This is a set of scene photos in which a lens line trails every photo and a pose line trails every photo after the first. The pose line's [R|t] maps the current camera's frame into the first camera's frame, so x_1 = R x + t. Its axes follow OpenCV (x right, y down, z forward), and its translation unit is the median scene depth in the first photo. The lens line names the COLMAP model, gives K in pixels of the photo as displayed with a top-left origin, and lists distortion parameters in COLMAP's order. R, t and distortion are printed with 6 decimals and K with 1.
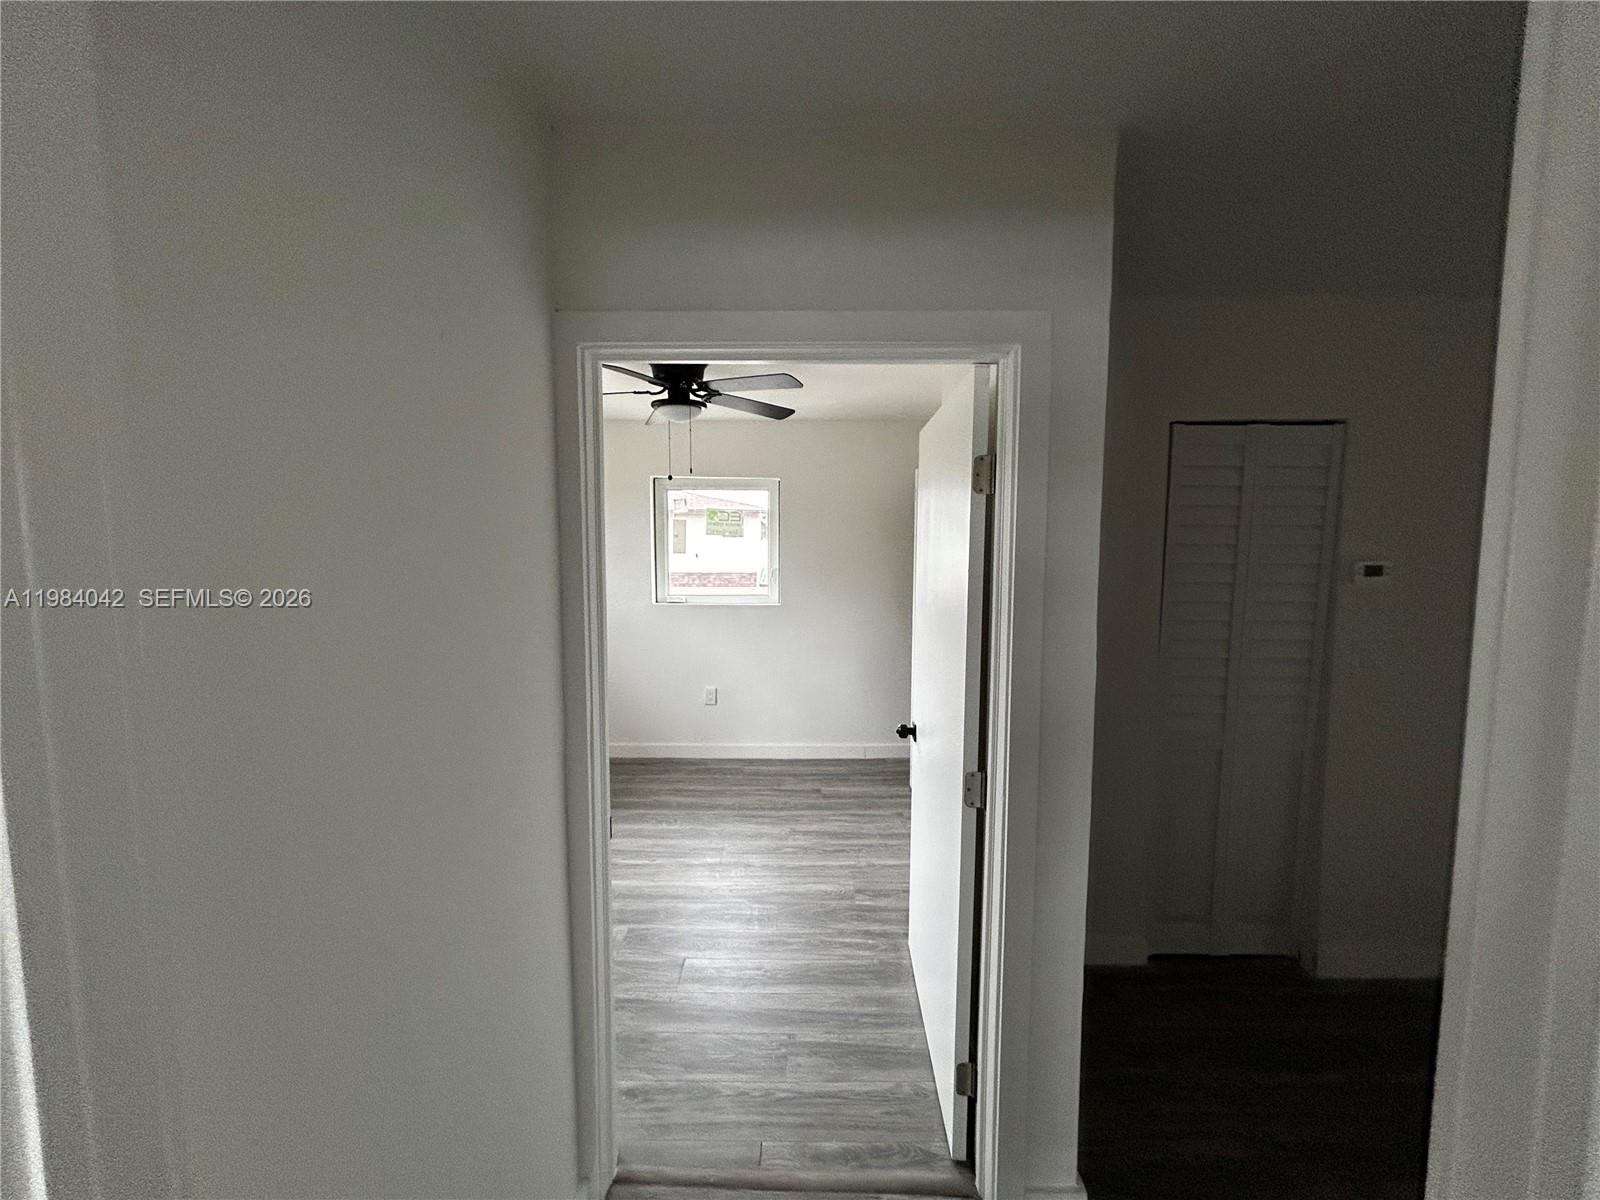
lens RADIAL K [[642.2, 0, 798.2], [0, 642.2, 601.8], [0, 0, 1]] dist [0.001766, 0.000794]
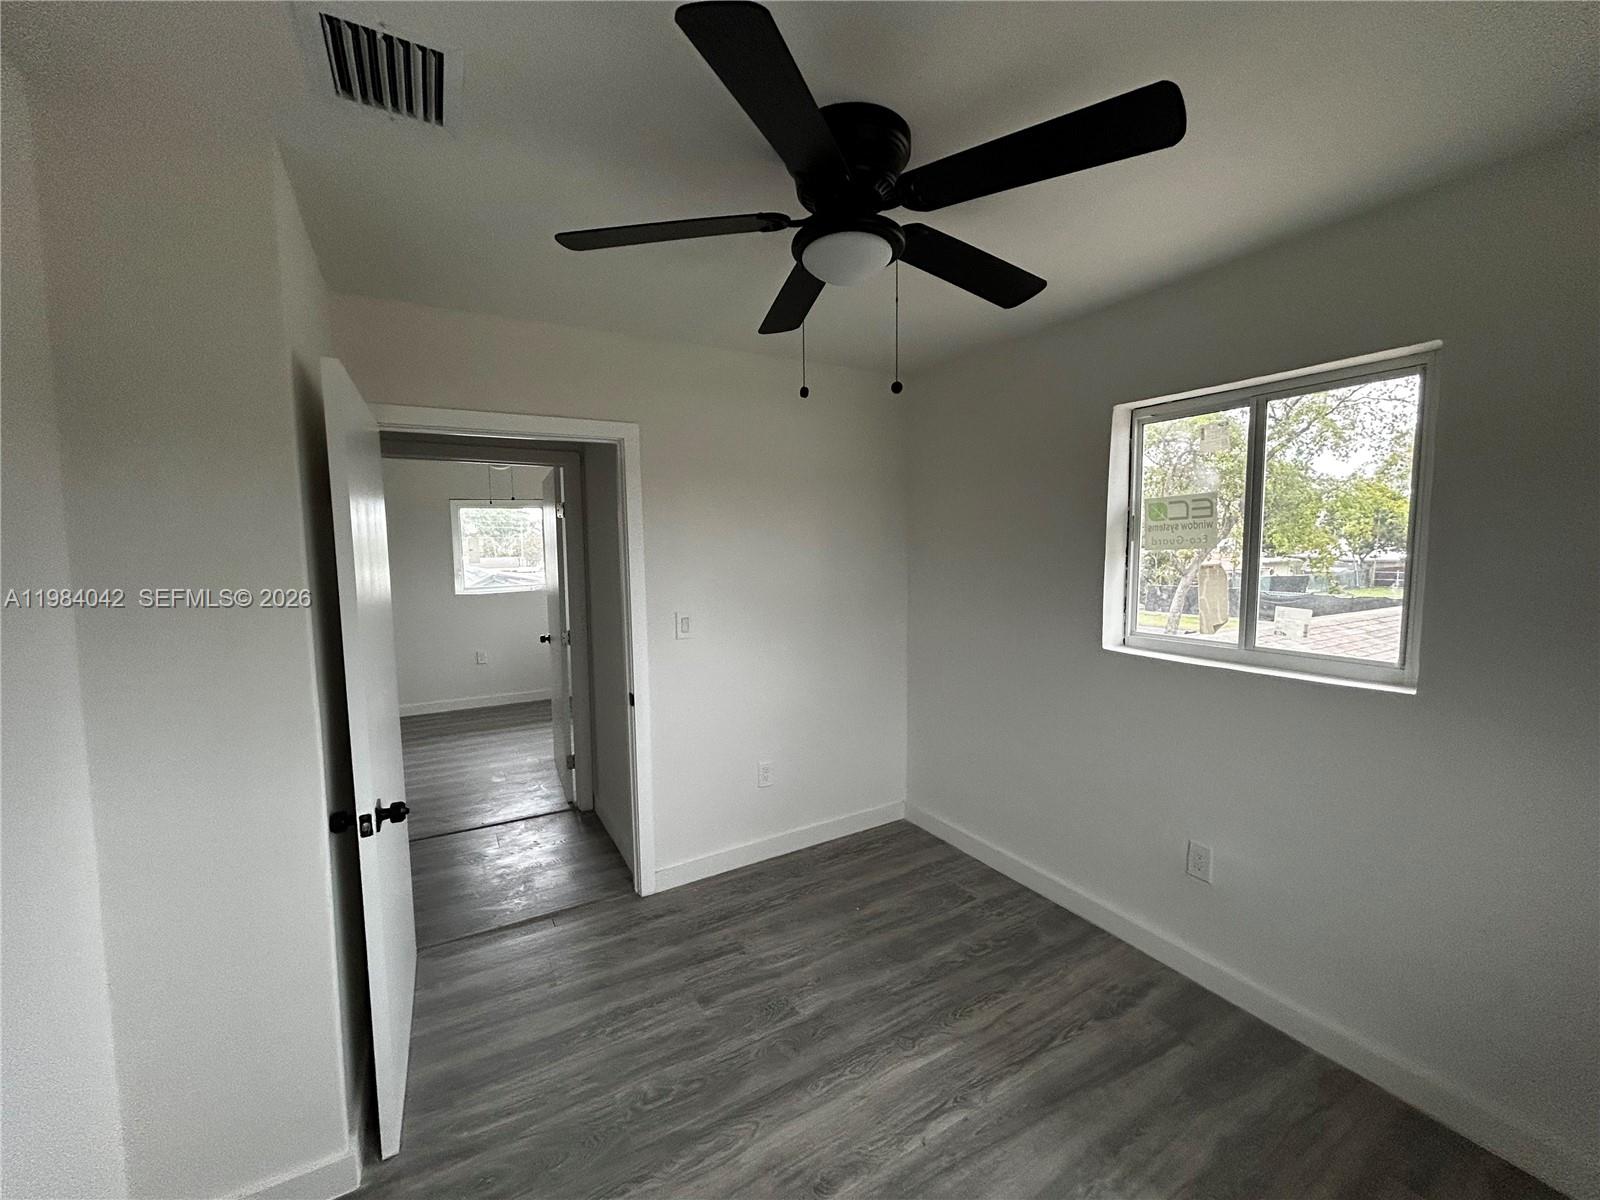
lens RADIAL K [[642.2, 0, 798.2], [0, 642.2, 601.8], [0, 0, 1]] dist [0.001766, 0.000794]
pose [[-0.858542, 0.055026, -0.509782, 0.078624], [-0.039425, 0.984197, 0.172631, -0.089947], [0.511225, 0.168309, -0.842805, 1.038030]]
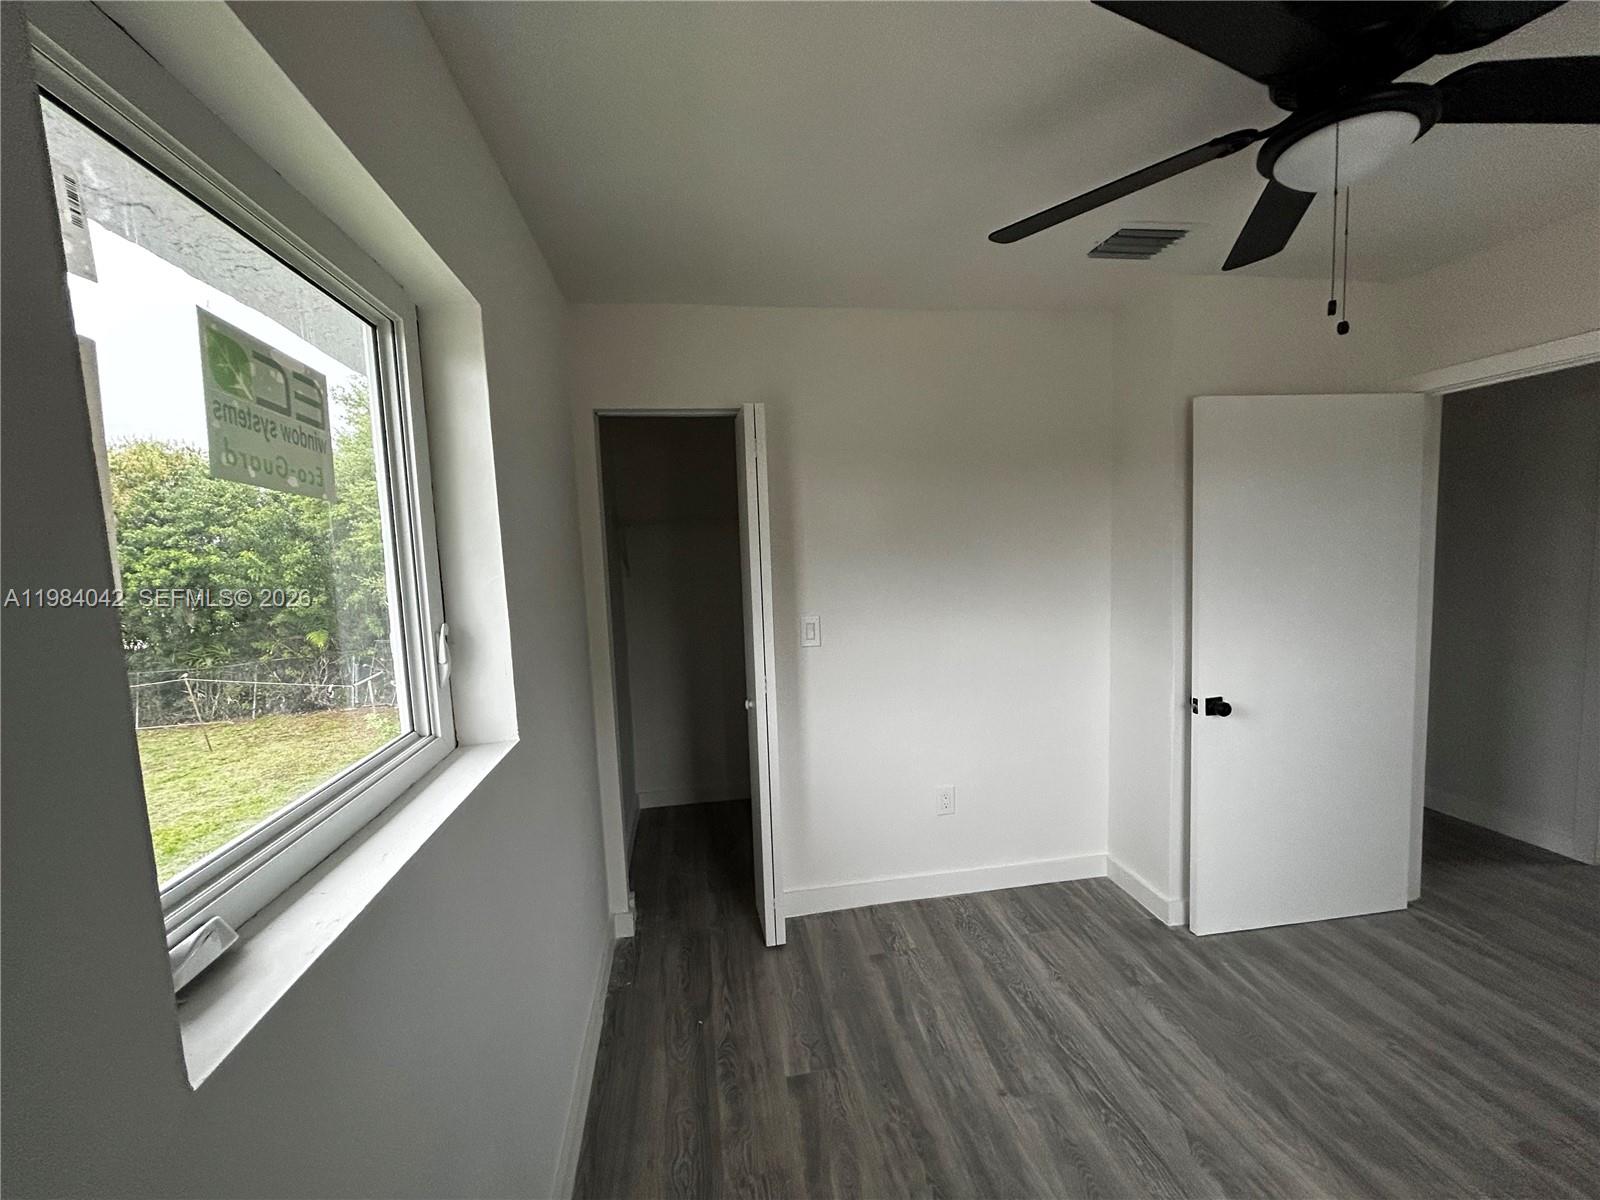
lens RADIAL K [[642.2, 0, 798.2], [0, 642.2, 601.8], [0, 0, 1]] dist [0.001766, 0.000794]
pose [[-0.176518, -0.081754, 0.980896, -0.383782], [0.133441, 0.985357, 0.106140, -0.082906], [-0.975210, 0.149627, -0.163023, 1.034746]]
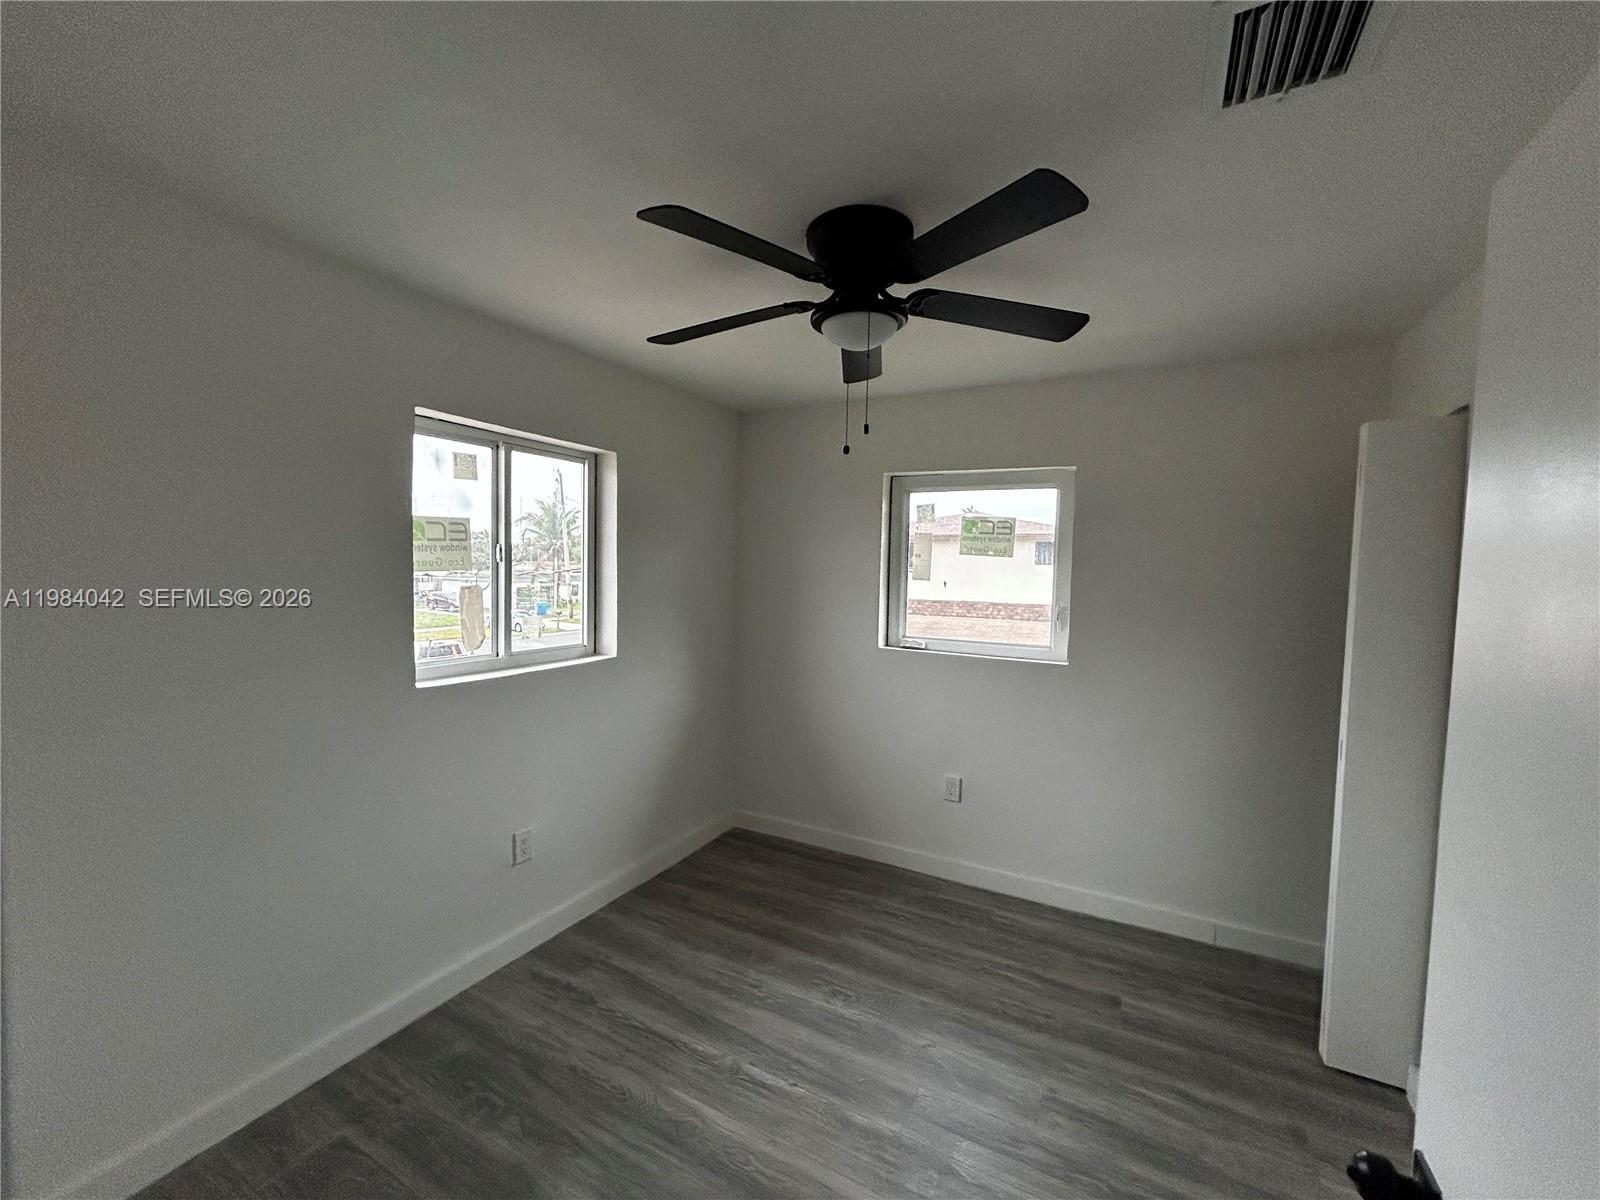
lens RADIAL K [[642.2, 0, 798.2], [0, 642.2, 601.8], [0, 0, 1]] dist [0.001766, 0.000794]
pose [[0.885948, 0.043616, -0.461728, 0.029874], [-0.063191, 0.997636, -0.027008, -0.026755], [0.459459, 0.053105, 0.886610, 0.349986]]
